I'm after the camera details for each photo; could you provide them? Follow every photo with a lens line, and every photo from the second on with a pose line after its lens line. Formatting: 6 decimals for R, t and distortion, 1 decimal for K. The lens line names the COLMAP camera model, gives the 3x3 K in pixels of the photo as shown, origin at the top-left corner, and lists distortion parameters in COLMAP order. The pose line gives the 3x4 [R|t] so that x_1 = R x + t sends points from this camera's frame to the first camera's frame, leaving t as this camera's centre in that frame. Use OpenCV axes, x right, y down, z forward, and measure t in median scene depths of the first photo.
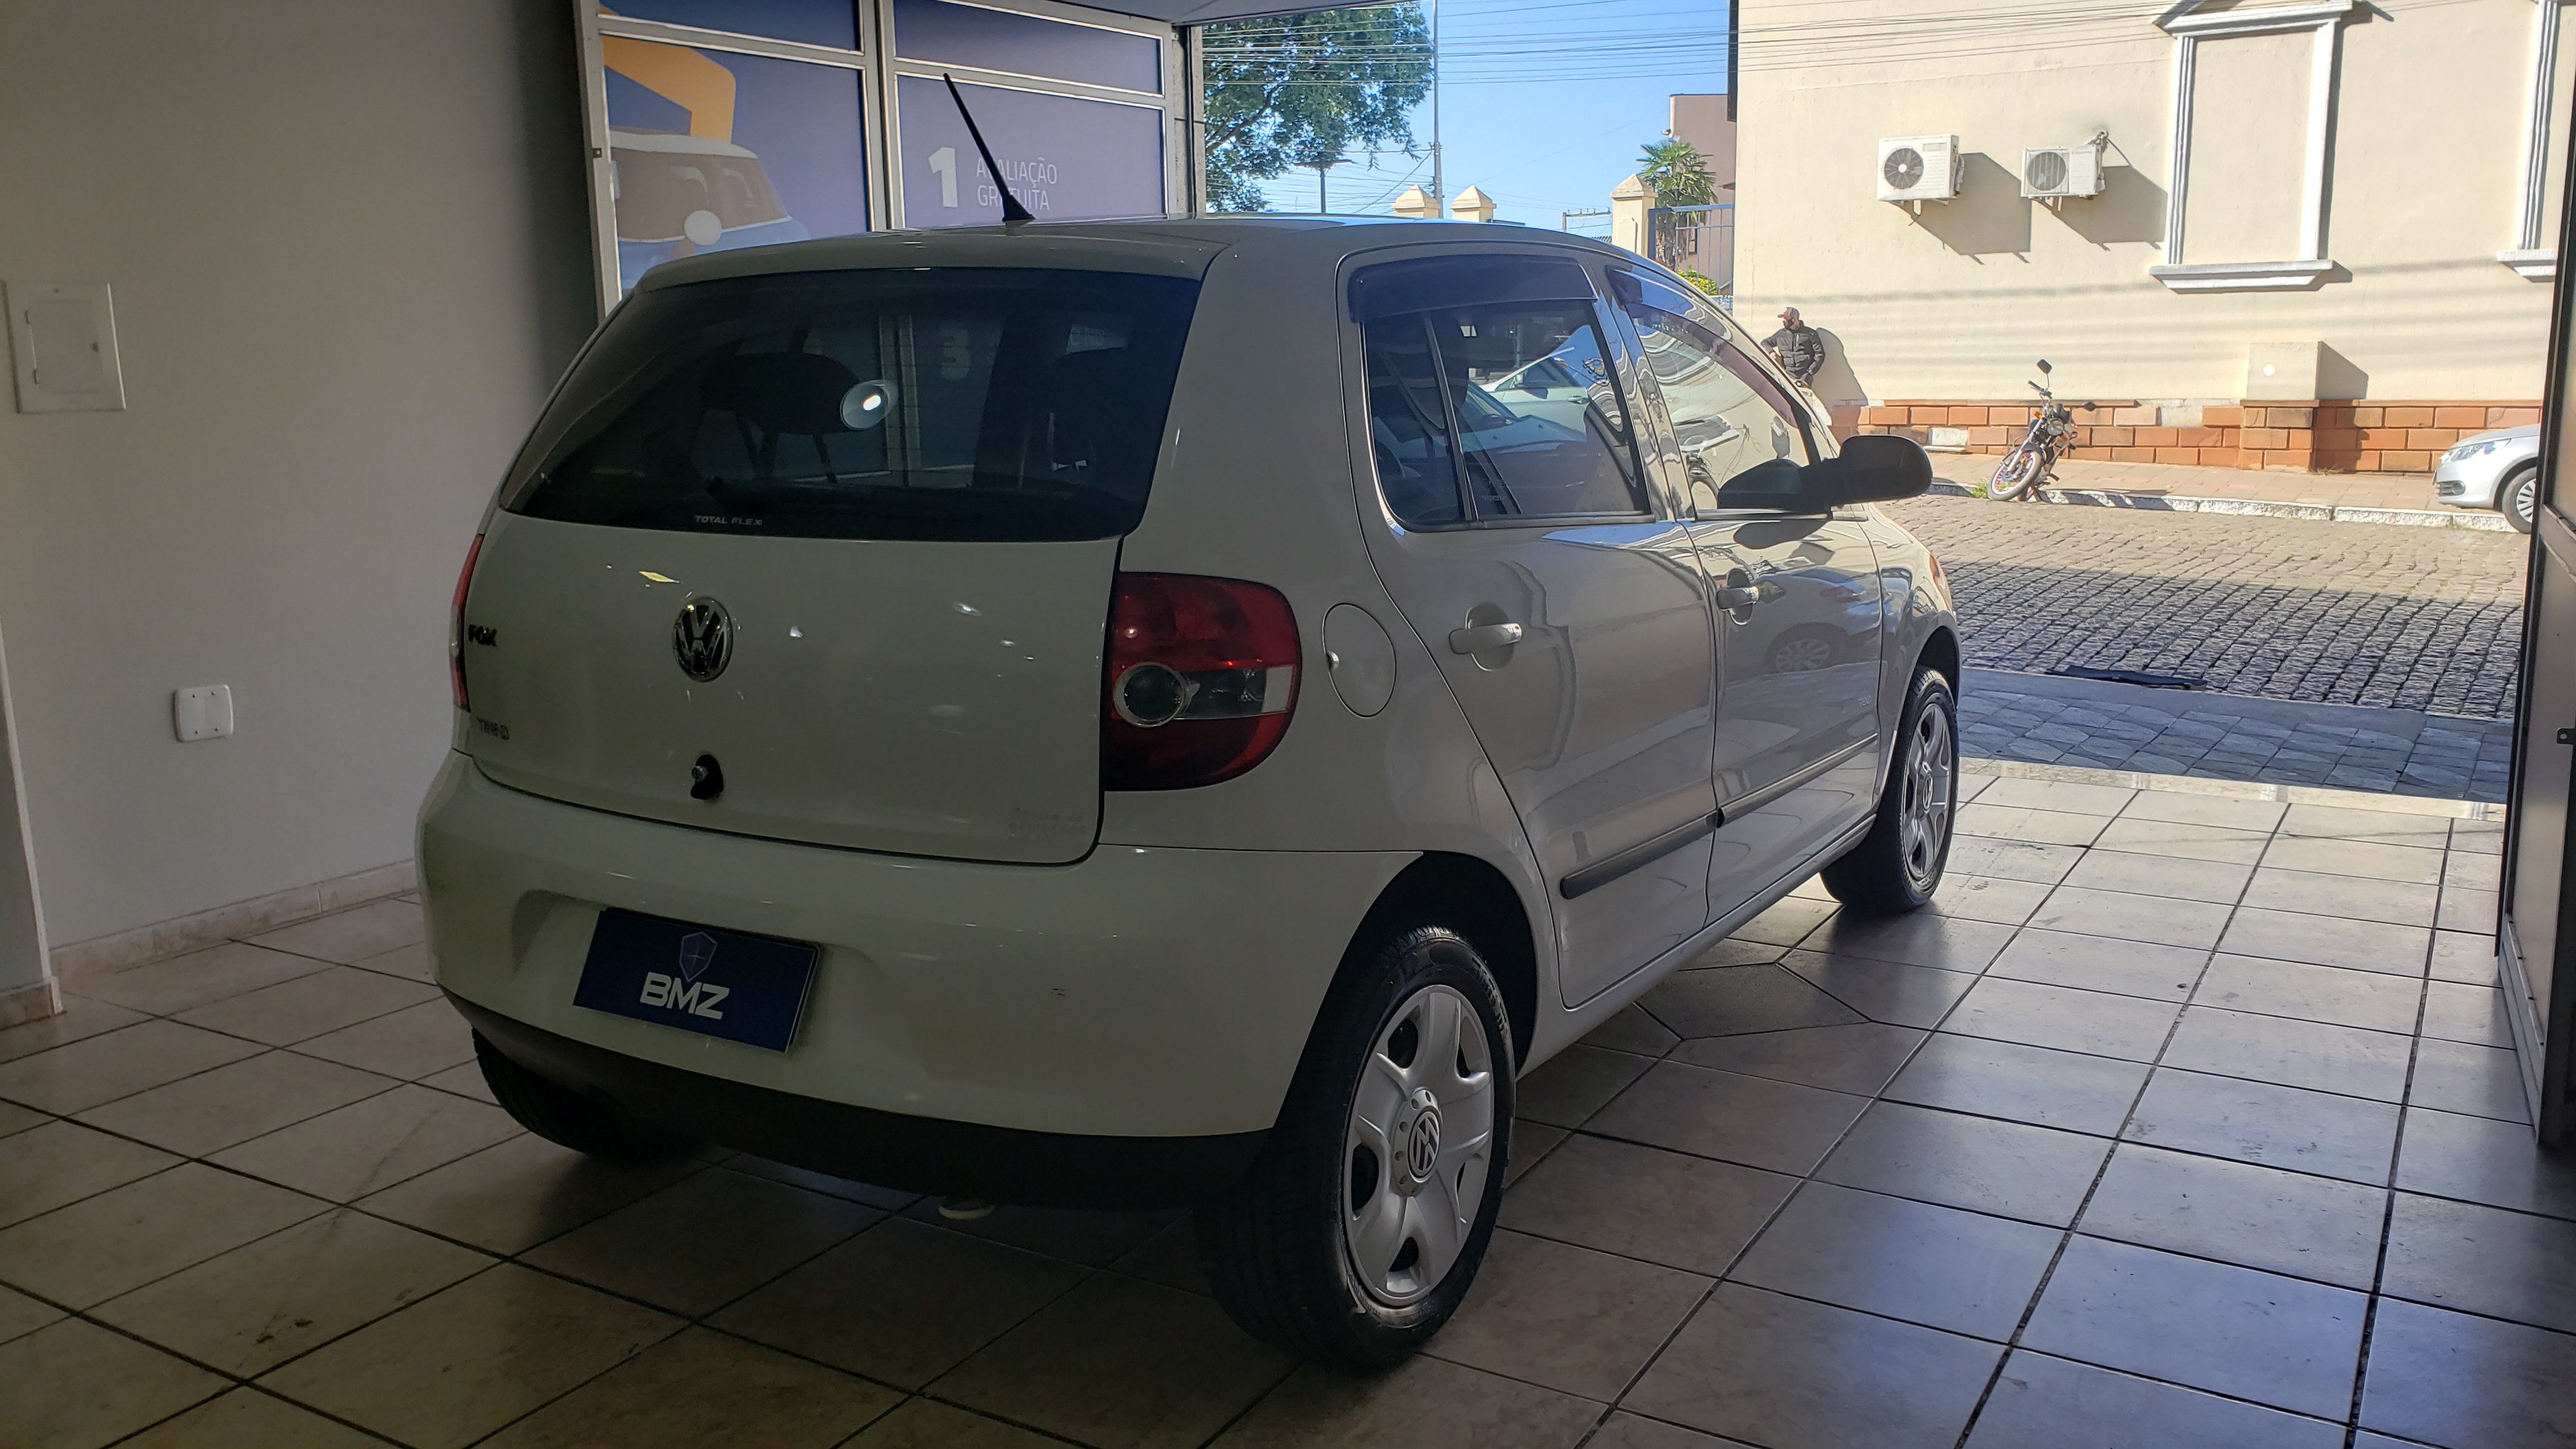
lens RADIAL K [[2010.7, 0, 1288.0], [0, 2010.7, 724.5], [0, 0, 1]] dist [0.061372, -0.001607]
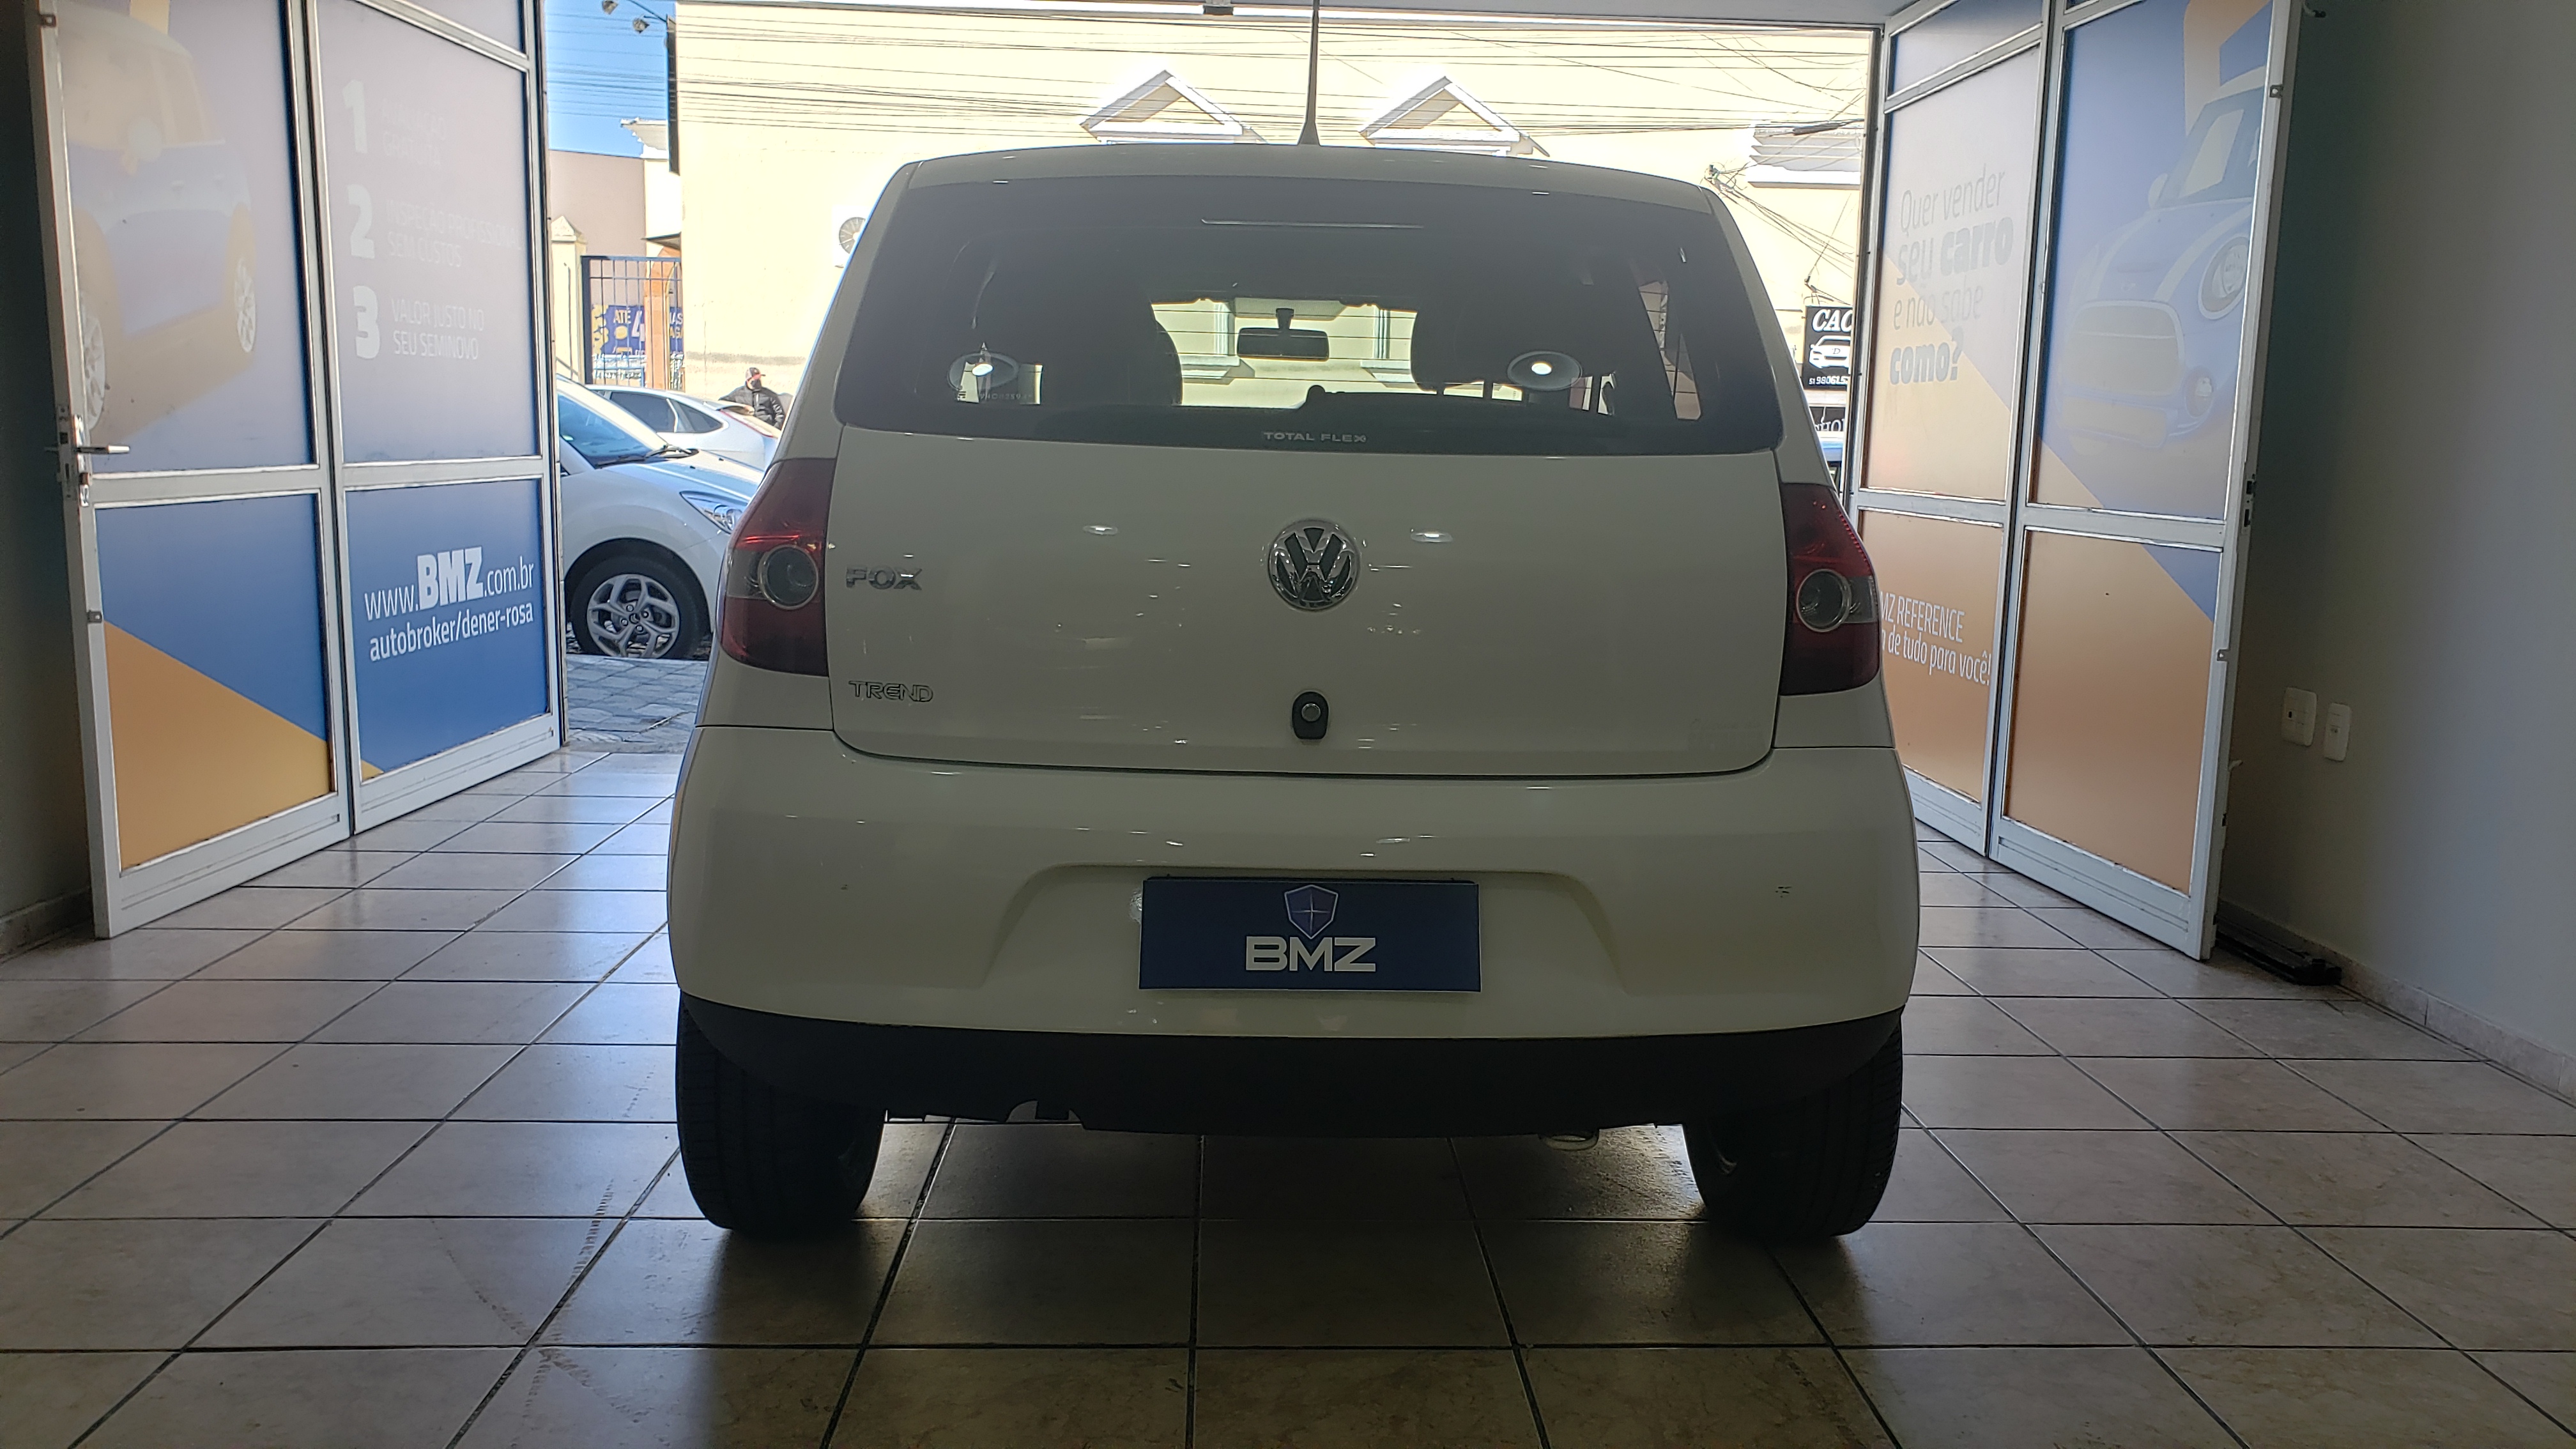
lens RADIAL K [[2030.6, 0, 1288.0], [0, 2030.6, 724.5], [0, 0, 1]] dist [0.172824, -0.268596]
pose [[0.825856, -0.041995, 0.562316, -0.813712], [0.065184, 0.997647, -0.021227, 0.049101], [-0.560101, 0.054185, 0.826650, 0.240014]]
